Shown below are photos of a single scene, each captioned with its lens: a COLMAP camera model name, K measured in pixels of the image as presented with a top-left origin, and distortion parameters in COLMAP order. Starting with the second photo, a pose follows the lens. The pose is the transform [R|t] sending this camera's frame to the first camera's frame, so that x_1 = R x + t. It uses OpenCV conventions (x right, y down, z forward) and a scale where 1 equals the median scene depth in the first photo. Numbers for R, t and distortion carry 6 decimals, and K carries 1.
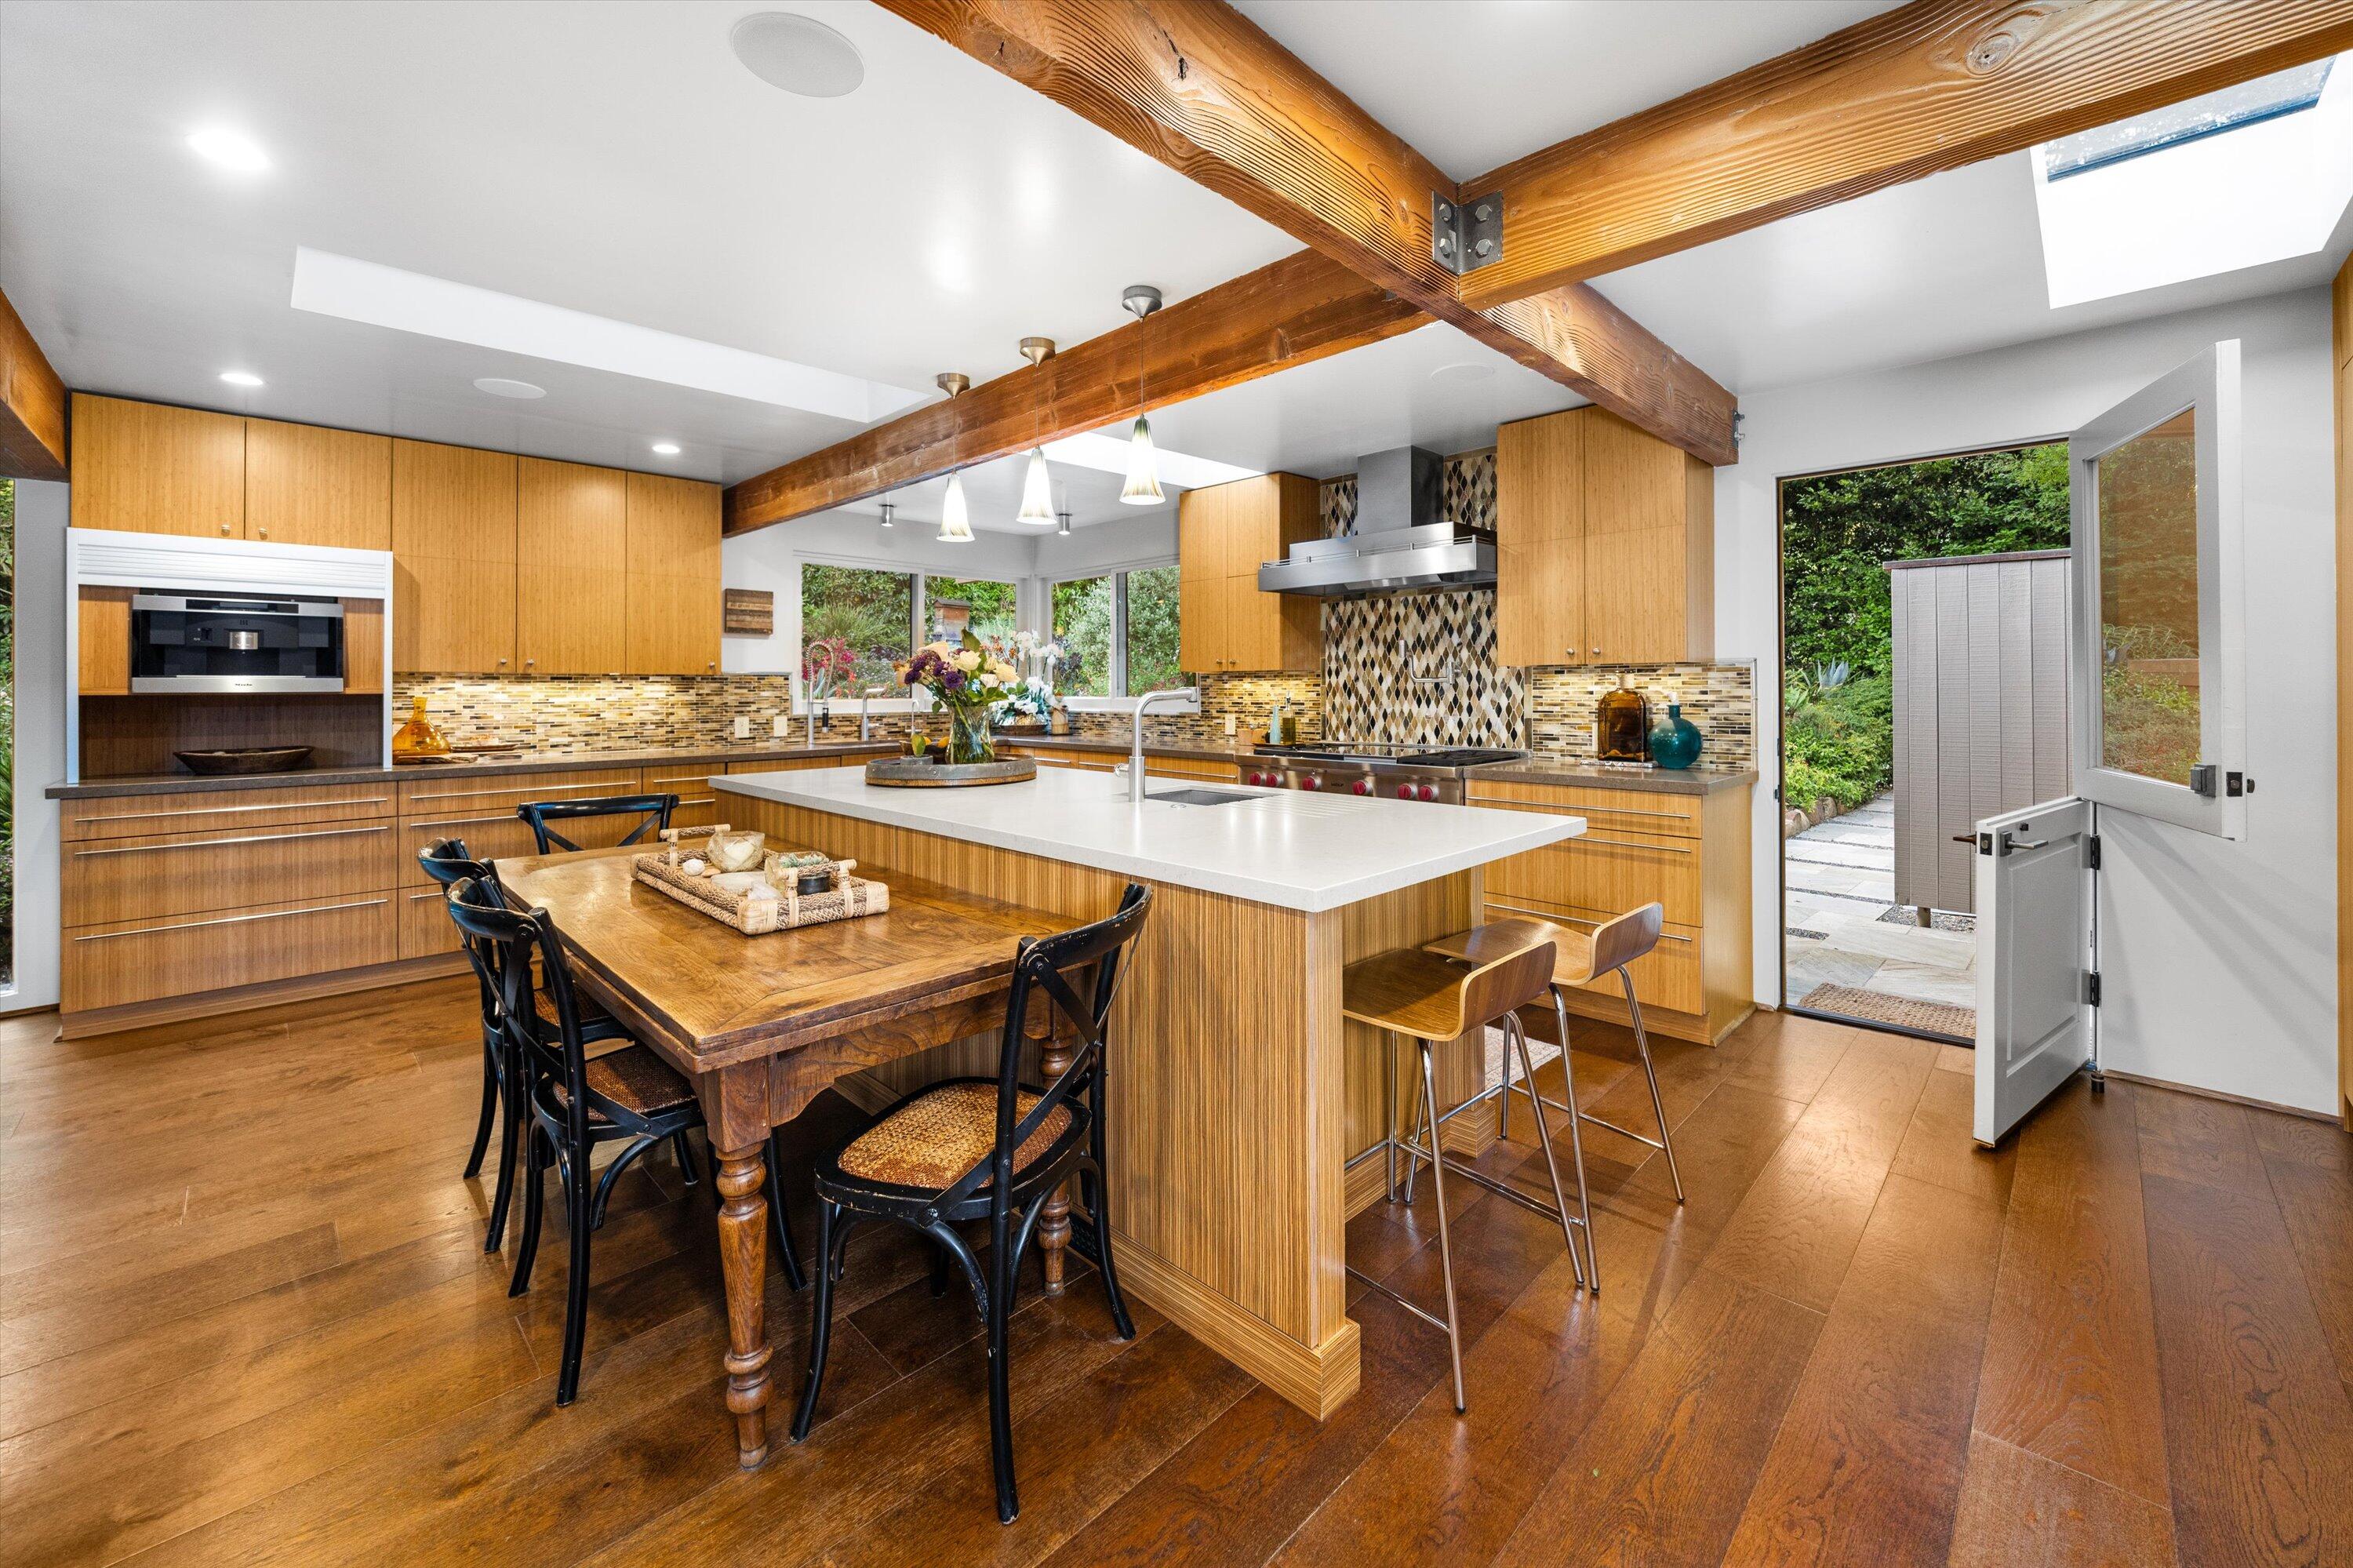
lens RADIAL K [[930.4, 0, 1219.4], [0, 930.4, 754.6], [0, 0, 1]] dist [-0.002181, -0.000297]
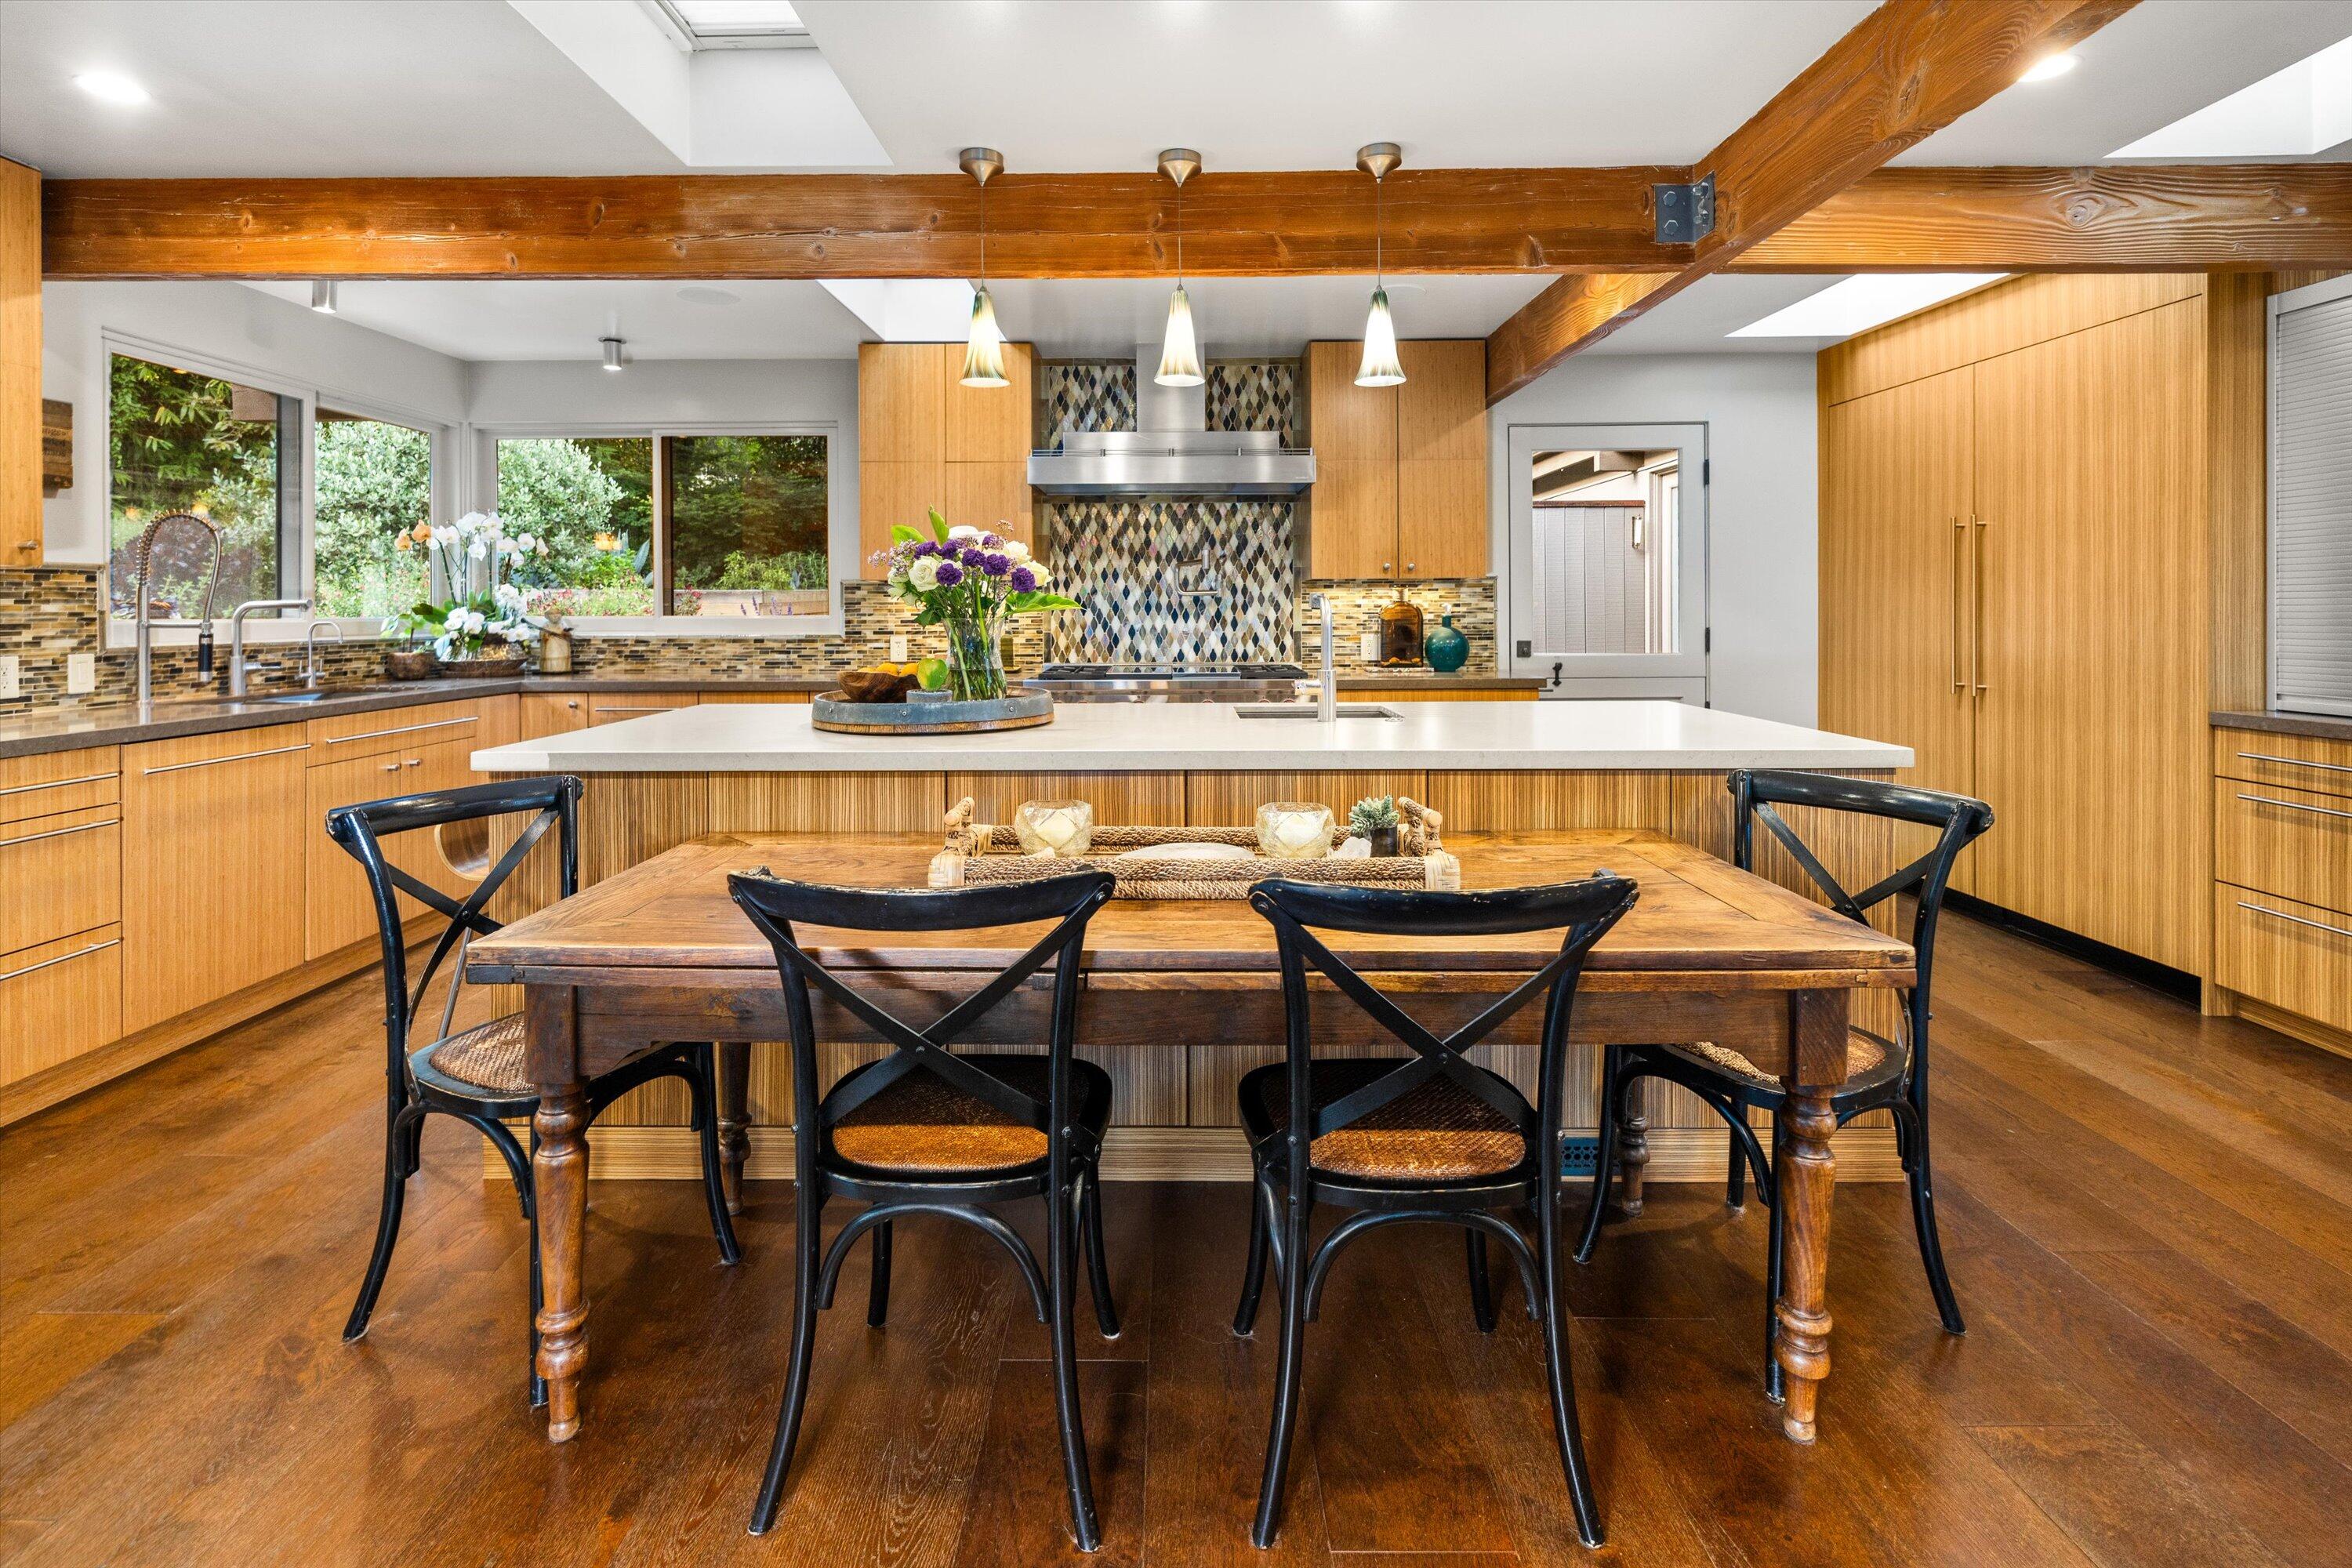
lens RADIAL K [[1077.6, 0, 1172.7], [0, 1077.6, 700.8], [0, 0, 1]] dist [0.012132, -0.012585]
pose [[0.729547, -0.055876, 0.681644, -0.530137], [0.050356, 0.998340, 0.027943, -0.002638], [-0.682074, 0.013939, 0.731150, 0.207943]]
